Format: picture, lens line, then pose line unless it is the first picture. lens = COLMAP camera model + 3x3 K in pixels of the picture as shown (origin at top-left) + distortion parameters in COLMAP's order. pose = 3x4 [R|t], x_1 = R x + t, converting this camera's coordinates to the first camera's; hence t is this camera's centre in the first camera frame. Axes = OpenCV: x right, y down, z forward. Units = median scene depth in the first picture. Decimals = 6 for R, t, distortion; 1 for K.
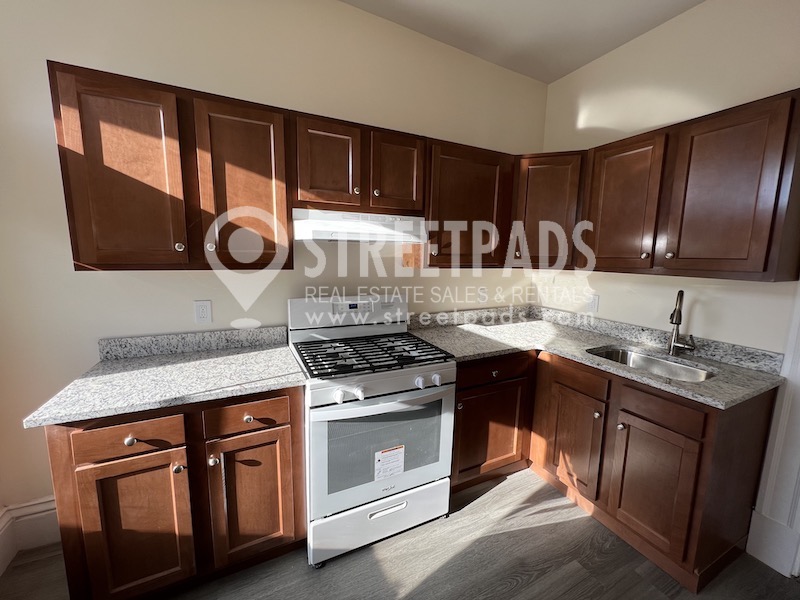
lens RADIAL K [[319.7, 0, 397.7], [0, 319.7, 299.1], [0, 0, 1]] dist [-0.001398, -0.000133]
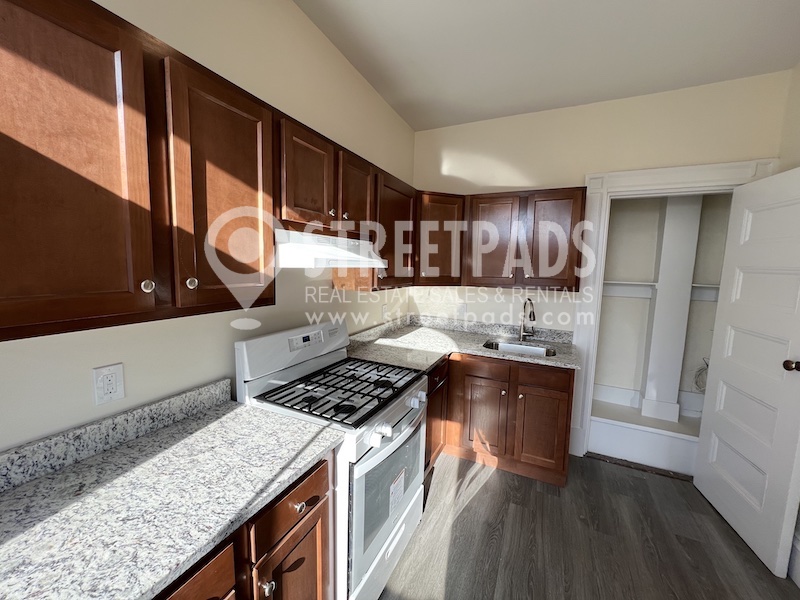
lens RADIAL K [[319.7, 0, 398.8], [0, 319.7, 298.4], [0, 0, 1]] dist [-0.001398, -0.000133]
pose [[0.782900, -0.065107, 0.618731, -0.578314], [0.078825, 0.996875, 0.005158, -0.087980], [-0.617133, 0.044733, 0.785586, 0.183975]]
